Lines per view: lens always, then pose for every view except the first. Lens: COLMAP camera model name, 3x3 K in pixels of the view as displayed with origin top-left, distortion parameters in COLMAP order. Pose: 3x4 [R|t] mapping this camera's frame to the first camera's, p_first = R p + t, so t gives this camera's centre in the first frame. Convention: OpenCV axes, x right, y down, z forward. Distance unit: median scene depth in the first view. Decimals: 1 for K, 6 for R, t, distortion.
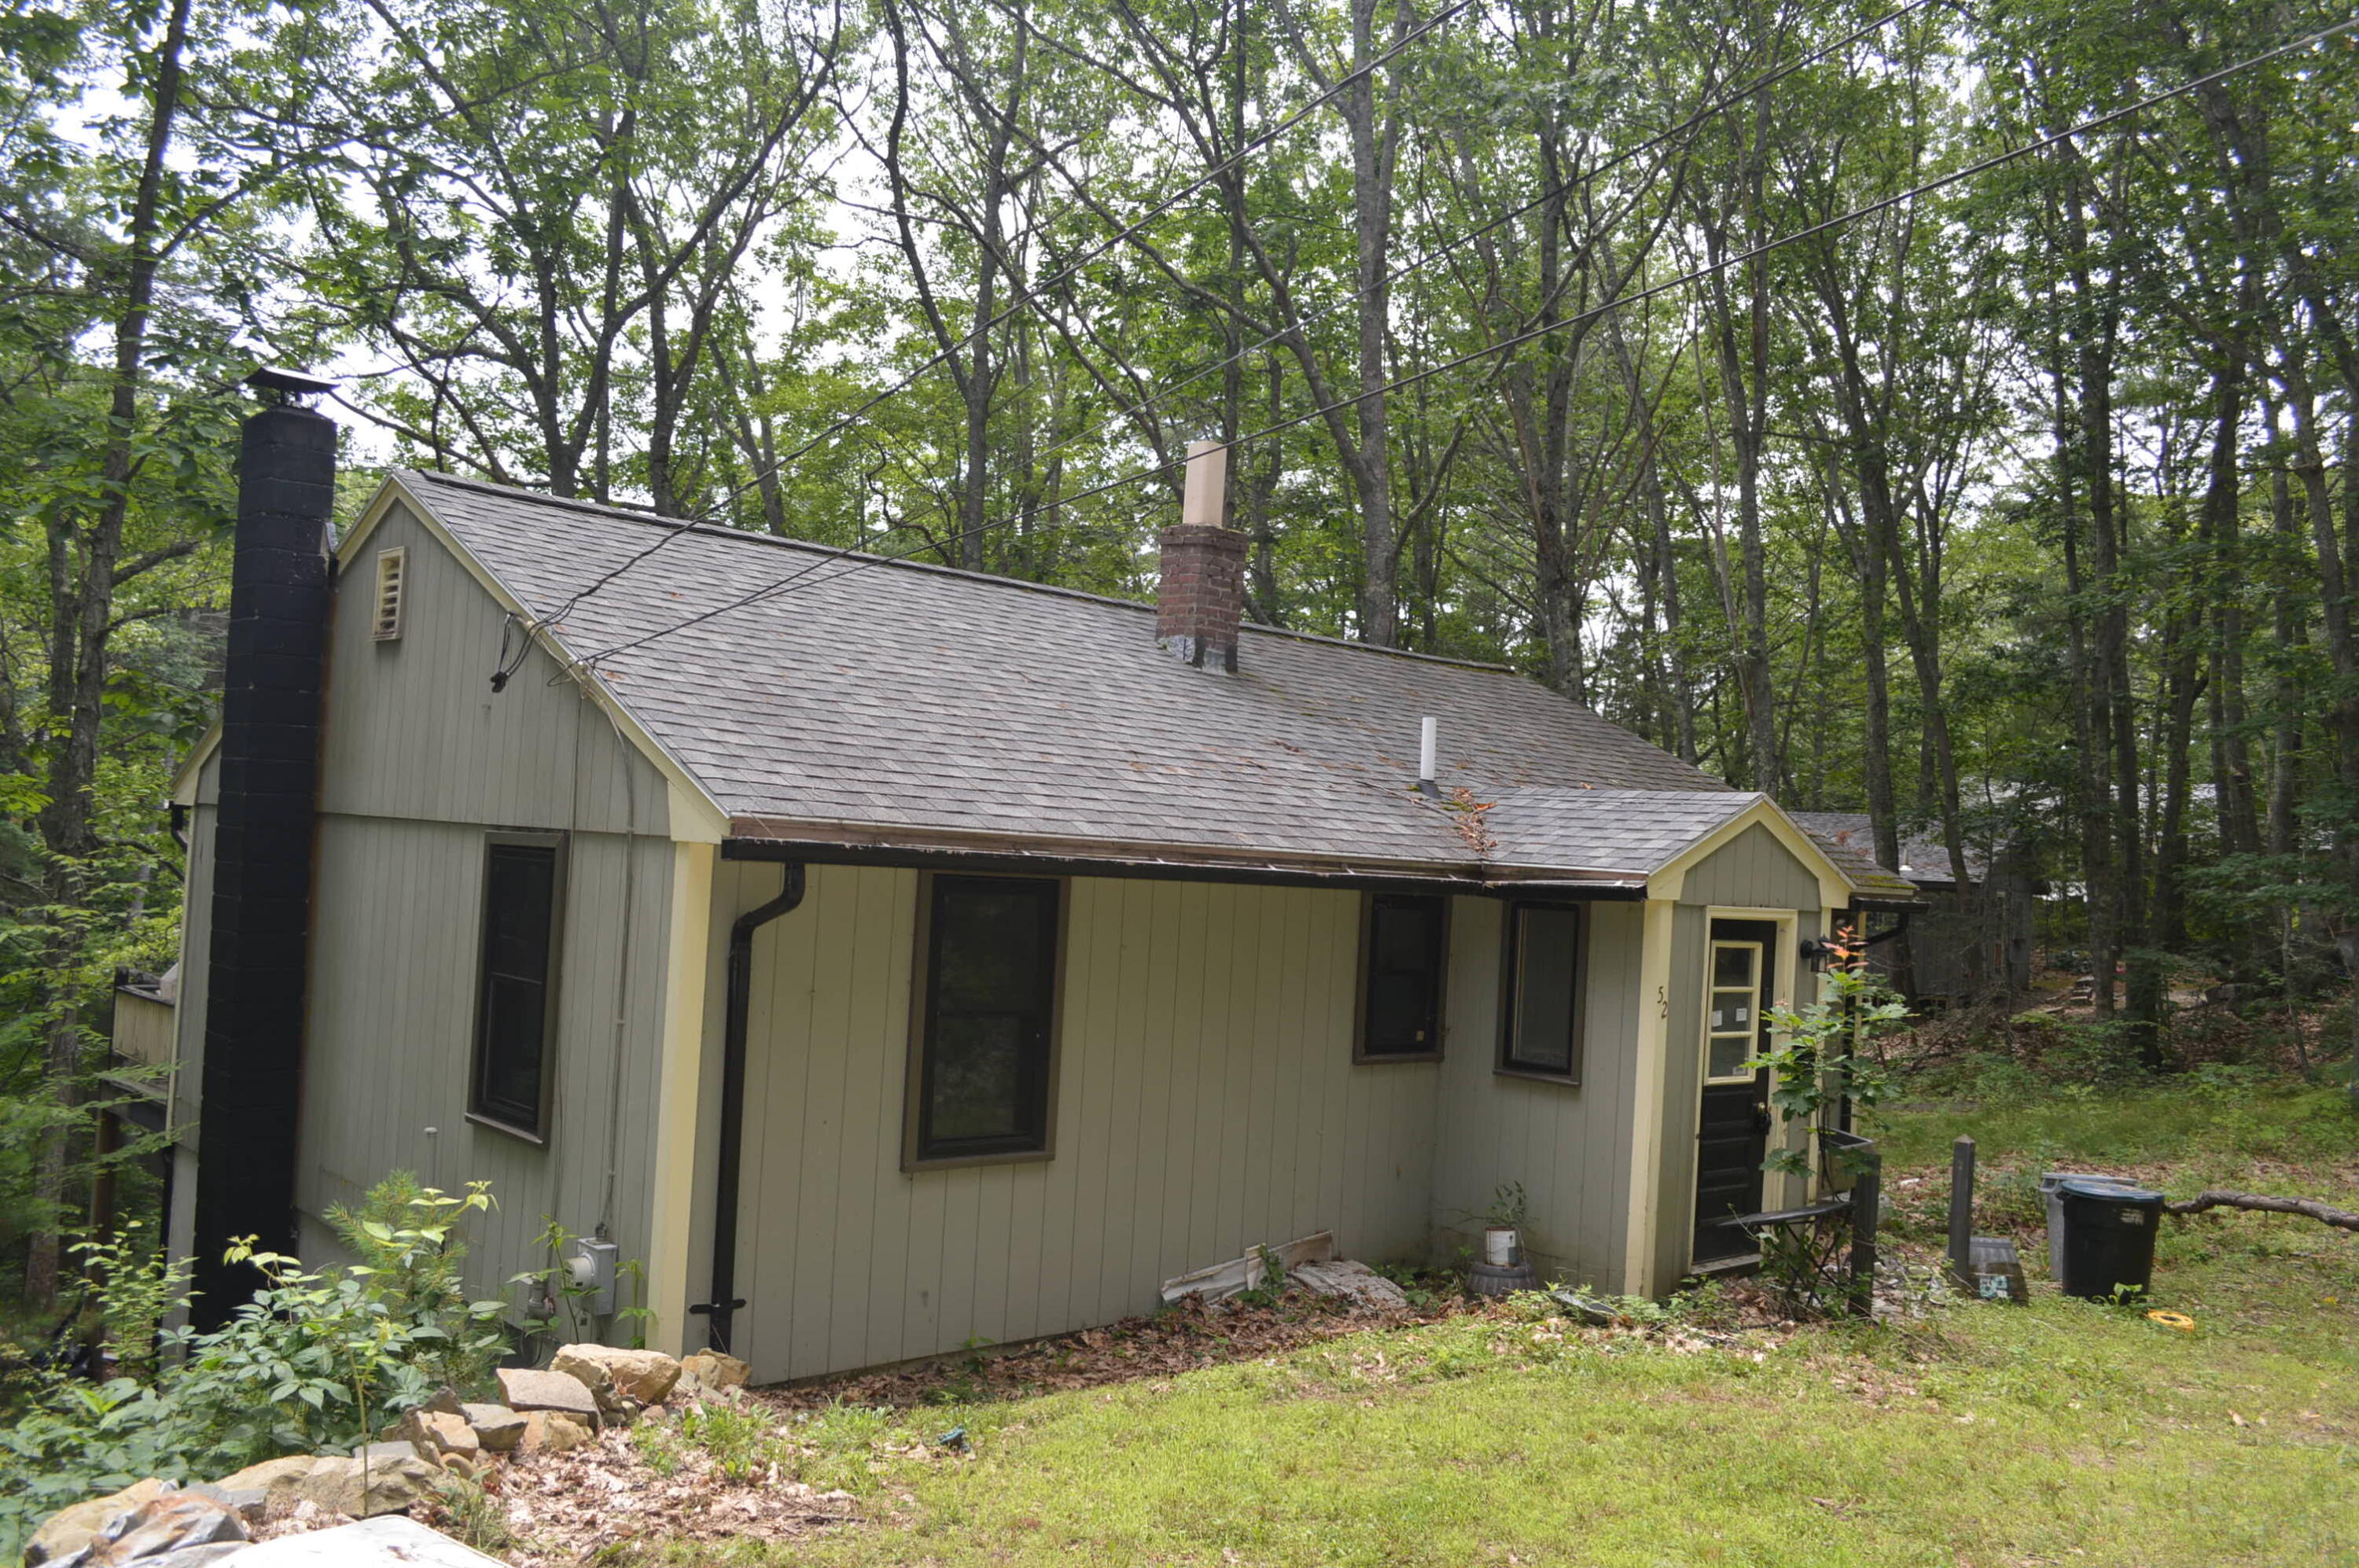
lens RADIAL K [[1889.3, 0, 1182.8], [0, 1889.3, 782.2], [0, 0, 1]] dist [-0.024847, 0.020124]
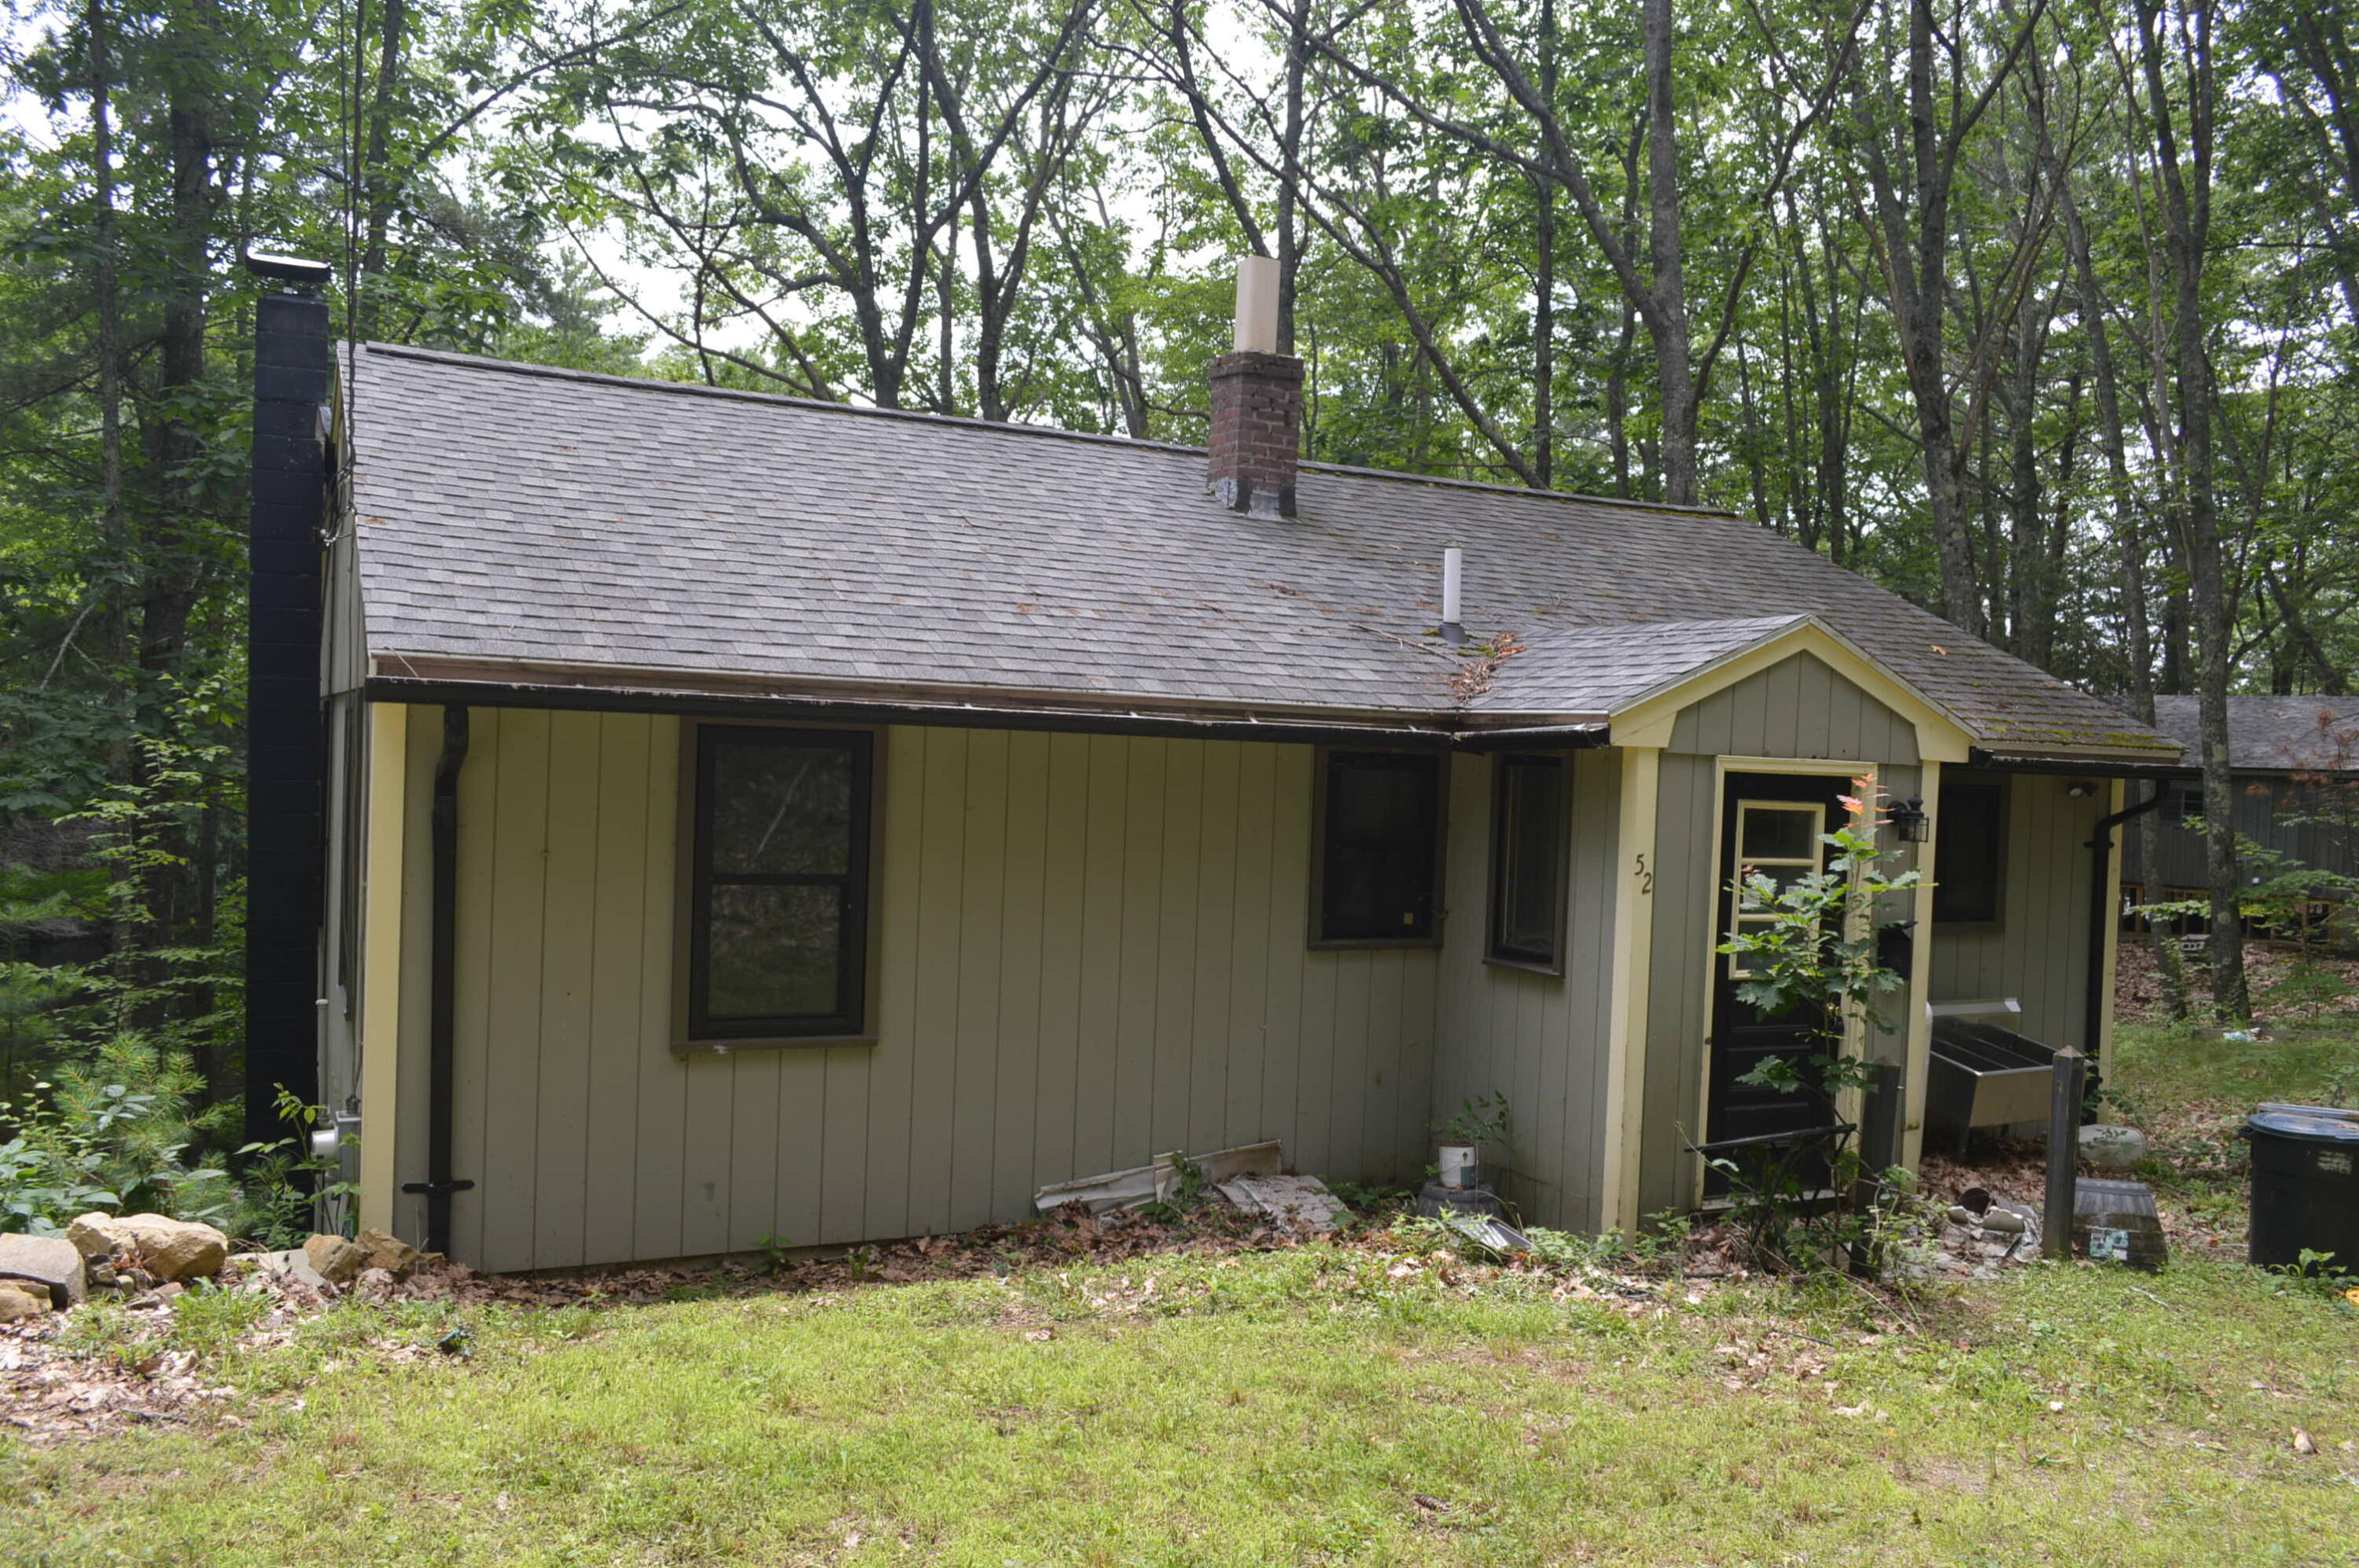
lens RADIAL K [[1889.3, 0, 1178.2], [0, 1889.3, 791.2], [0, 0, 1]] dist [-0.024847, 0.020124]
pose [[0.960493, -0.014078, -0.277946, 0.297606], [0.026632, 0.998786, 0.041444, 0.043669], [0.277026, -0.047209, 0.959702, 0.175514]]
